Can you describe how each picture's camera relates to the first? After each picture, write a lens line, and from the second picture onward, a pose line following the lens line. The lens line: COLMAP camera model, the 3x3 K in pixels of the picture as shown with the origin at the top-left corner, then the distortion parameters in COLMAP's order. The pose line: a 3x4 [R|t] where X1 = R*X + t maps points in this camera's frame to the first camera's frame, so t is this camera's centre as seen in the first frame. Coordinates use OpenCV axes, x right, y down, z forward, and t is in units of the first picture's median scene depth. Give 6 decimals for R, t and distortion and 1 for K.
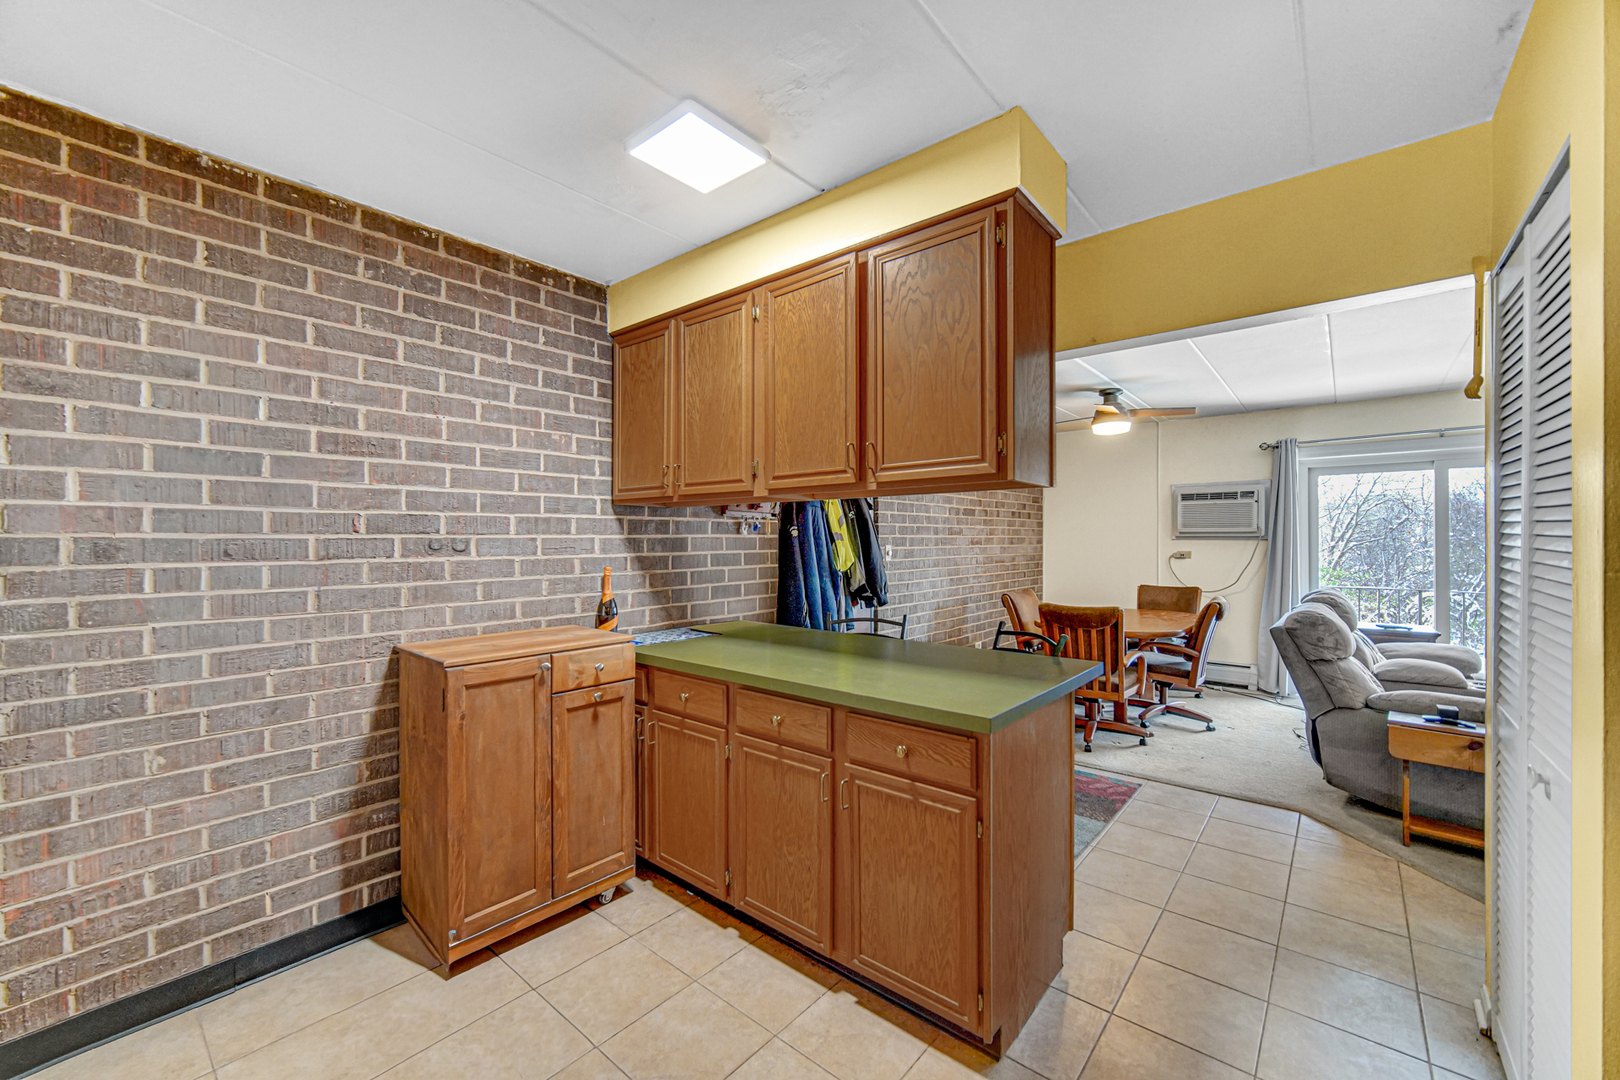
lens RADIAL K [[647.8, 0, 799.8], [0, 647.8, 546.0], [0, 0, 1]] dist [-0.003563, 0.000804]
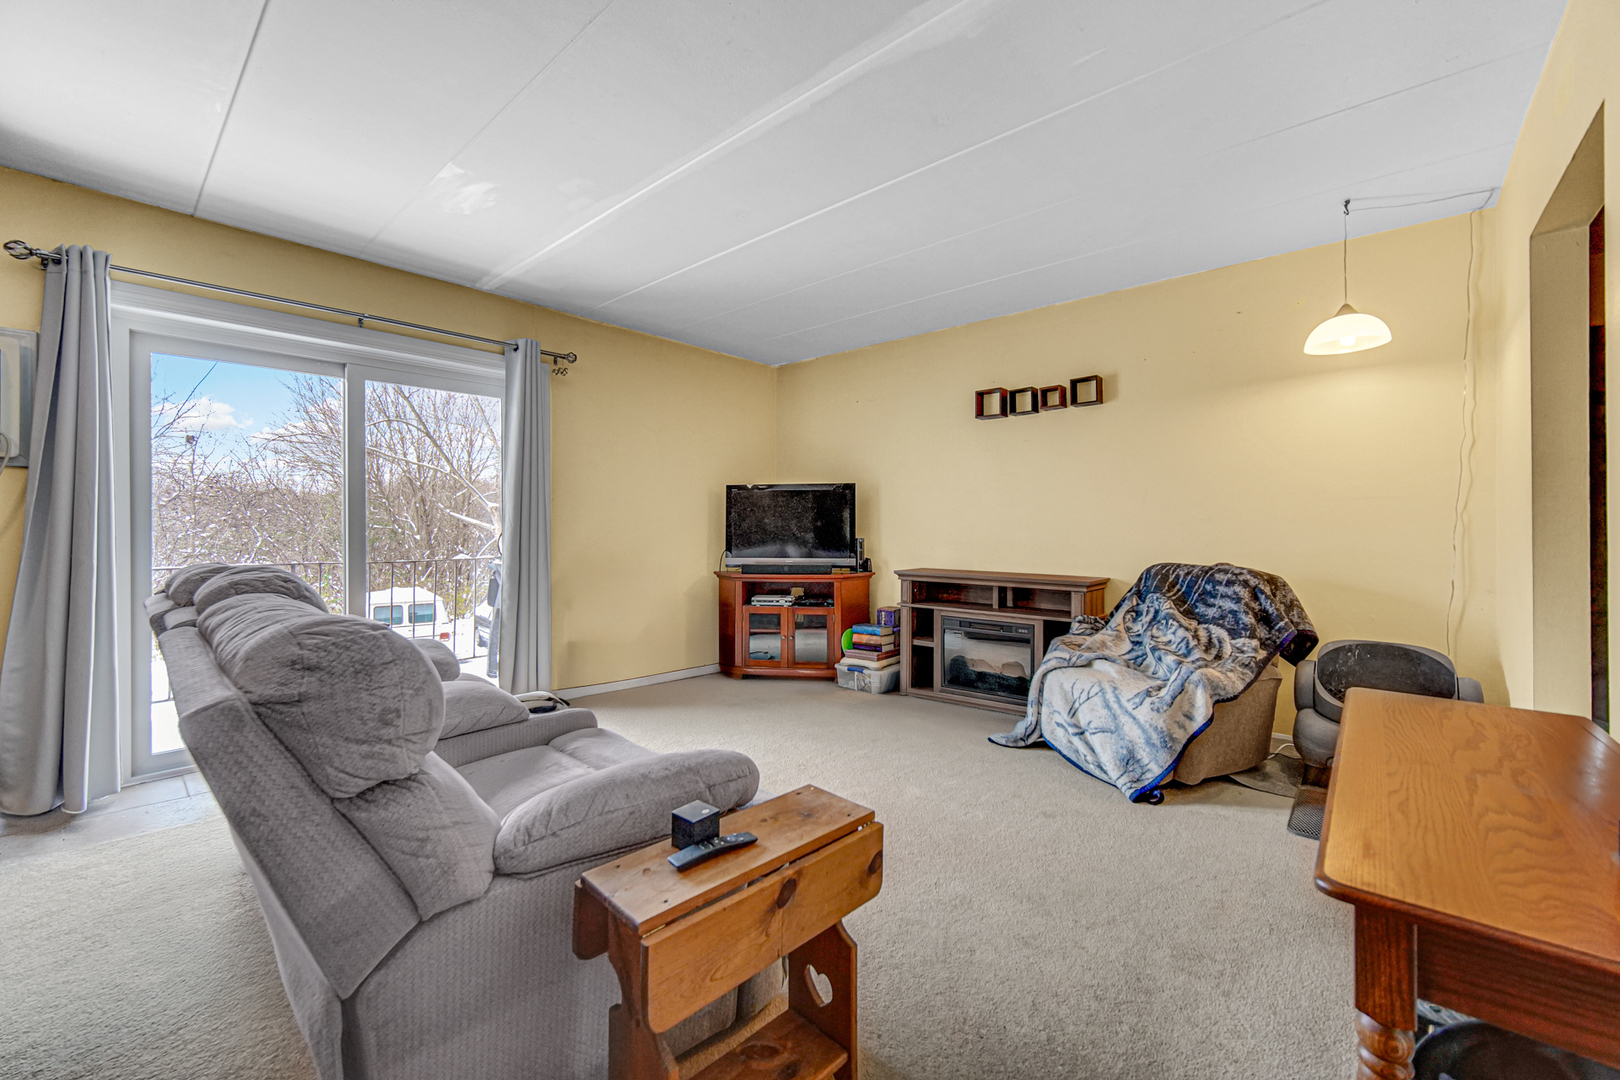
lens RADIAL K [[647.8, 0, 811.0], [0, 647.8, 521.0], [0, 0, 1]] dist [-0.003563, 0.000804]
pose [[0.024217, 0.007623, 0.999678, 0.358753], [0.008855, 0.999930, -0.007840, 0.042550], [-0.999668, 0.009042, 0.024147, 0.551338]]
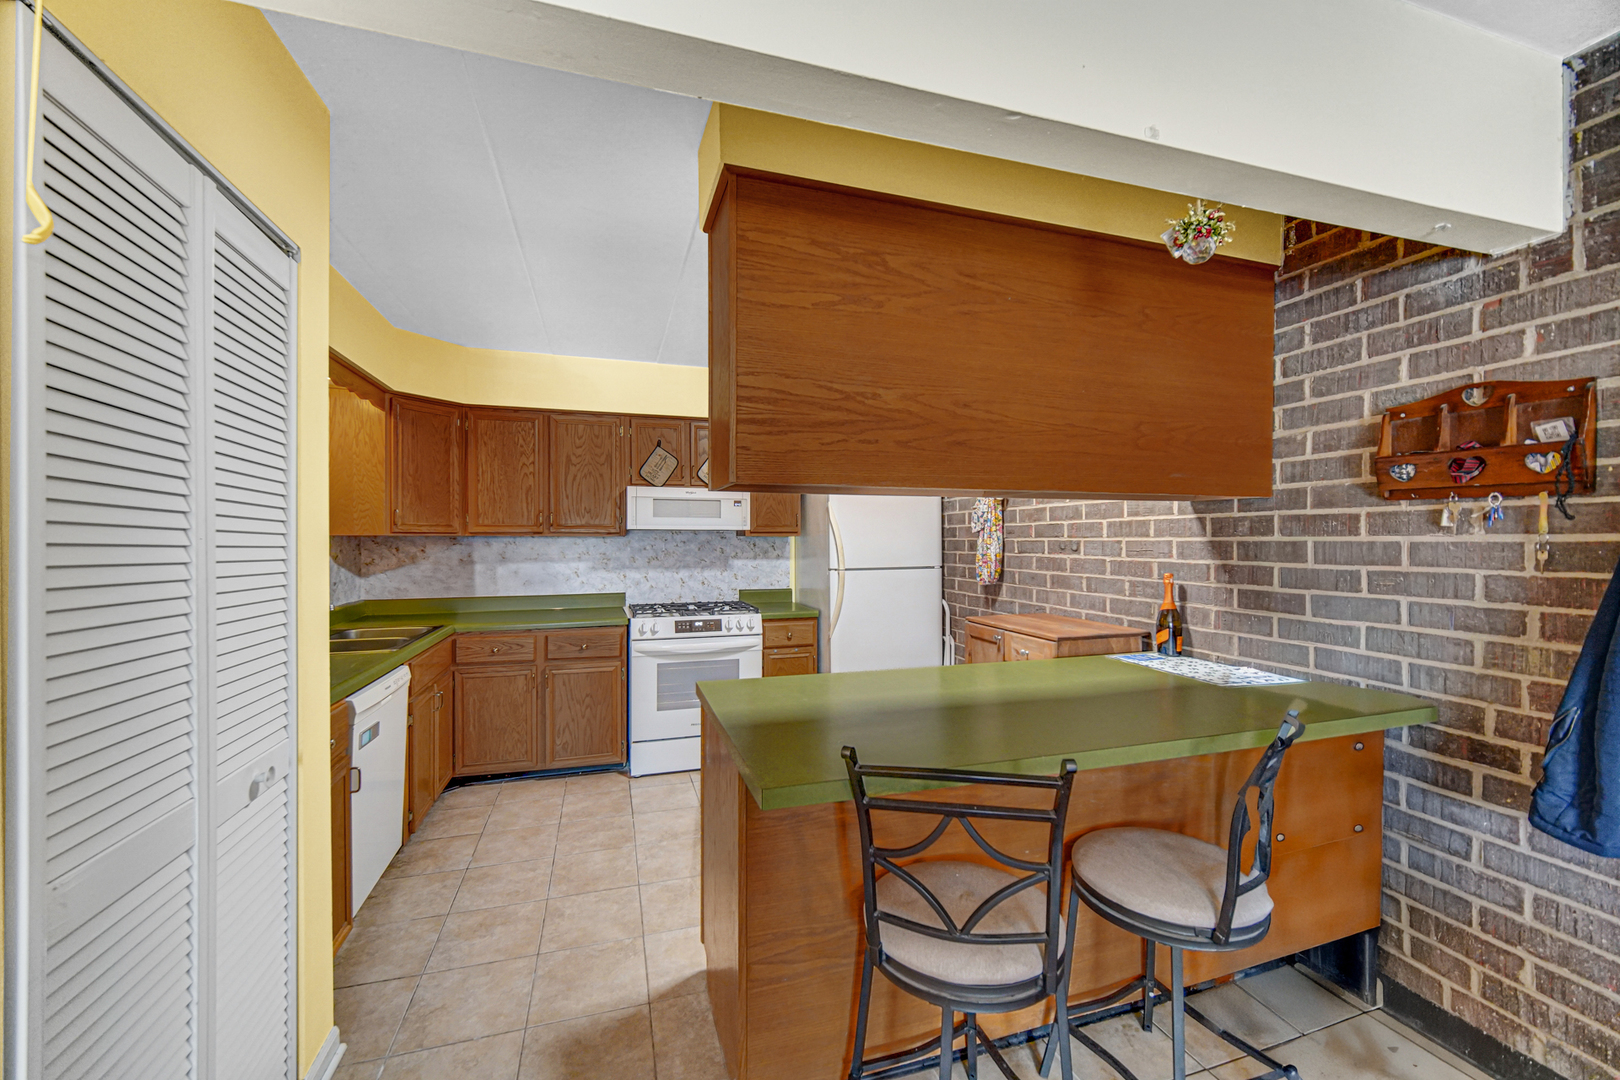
lens RADIAL K [[647.8, 0, 805.9], [0, 647.8, 540.4], [0, 0, 1]] dist [-0.003563, 0.000804]
pose [[-0.531356, 0.006551, -0.847123, 0.433591], [-0.006942, 0.999903, 0.012086, -0.012348], [0.847120, 0.012303, -0.531259, 0.637719]]
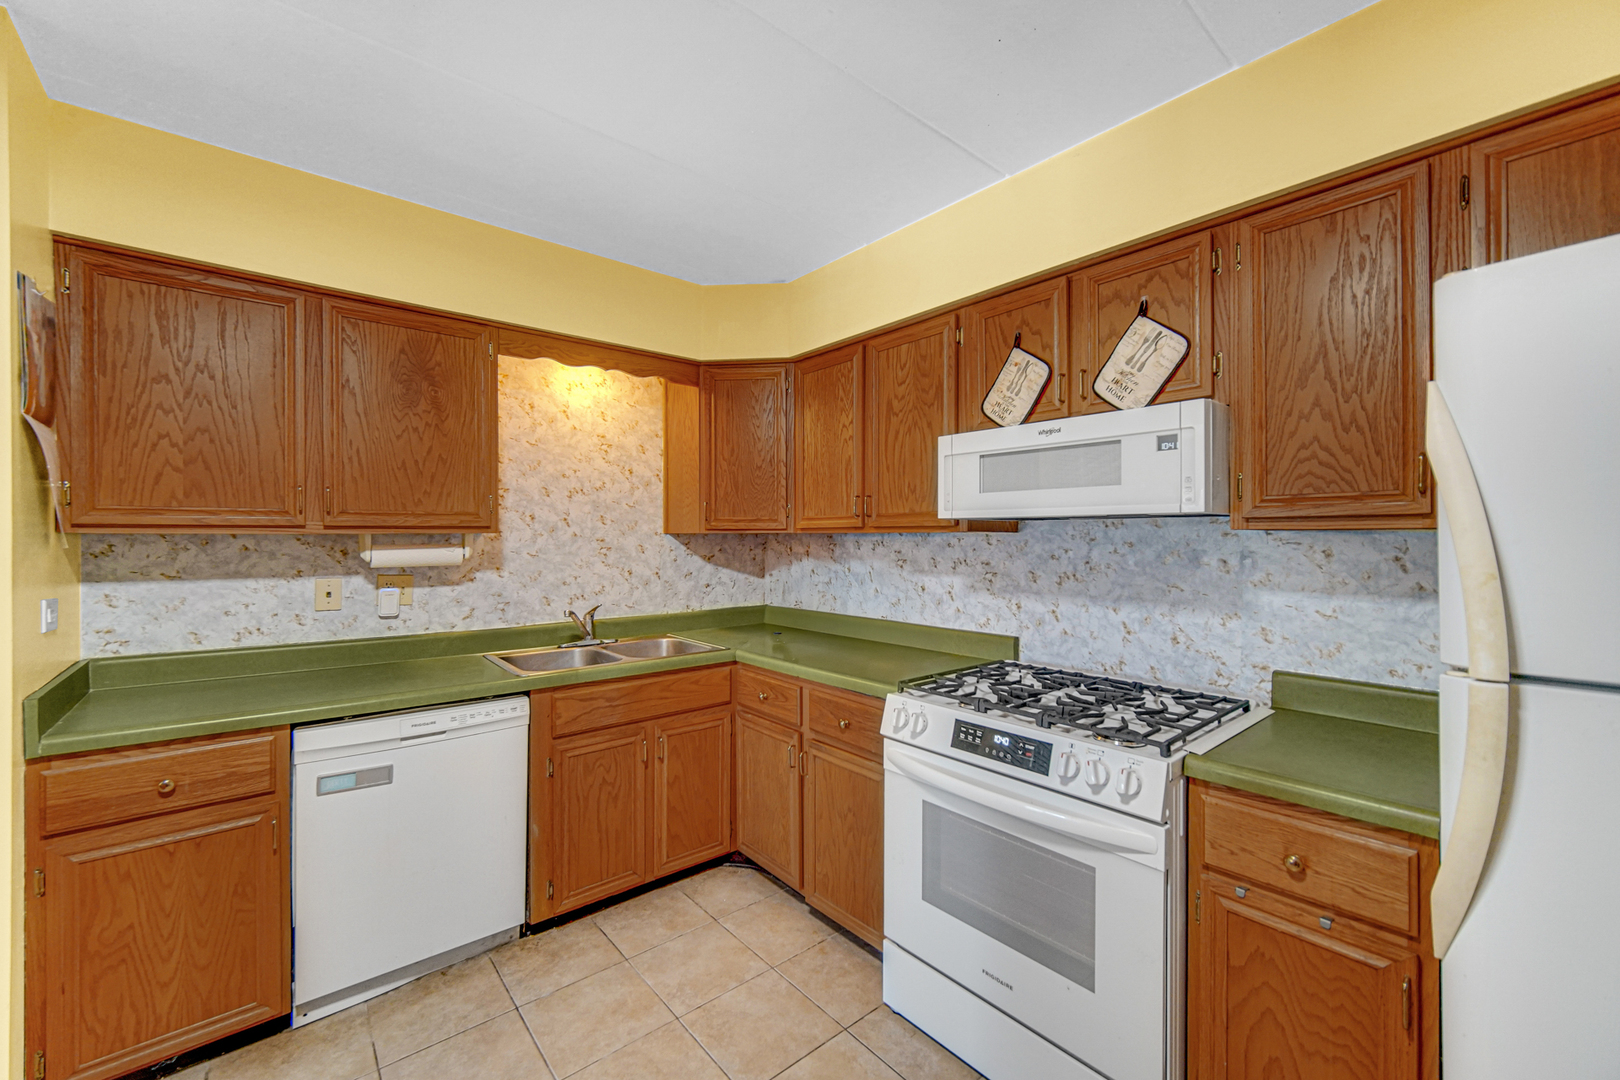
lens RADIAL K [[647.8, 0, 809.8], [0, 647.8, 538.2], [0, 0, 1]] dist [-0.003563, 0.000804]
pose [[-0.986961, 0.004424, 0.160896, -0.145096], [0.006744, 0.999881, 0.013874, -0.008827], [-0.160816, 0.014778, -0.986874, 0.442175]]
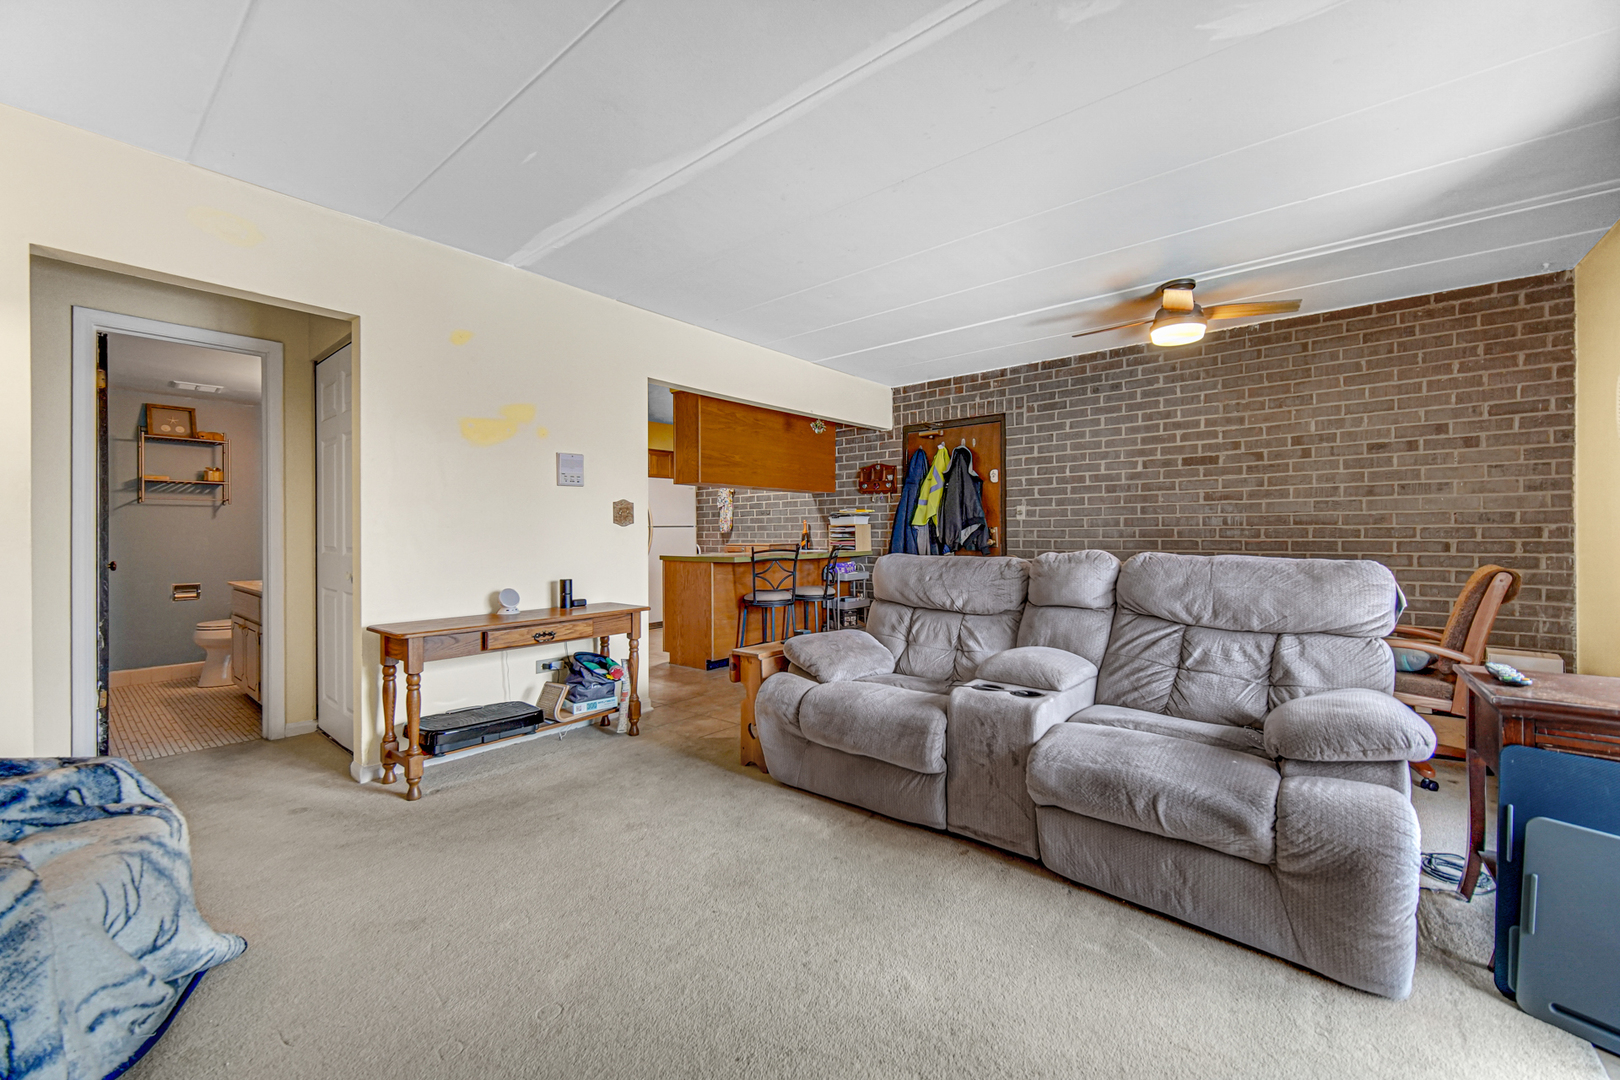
lens RADIAL K [[647.8, 0, 796.5], [0, 647.8, 527.9], [0, 0, 1]] dist [-0.003563, 0.000804]
pose [[-0.009408, -0.005844, -0.999939, 1.288499], [-0.004788, 0.999972, -0.005799, 0.046229], [0.999944, 0.004733, -0.009436, 0.602163]]
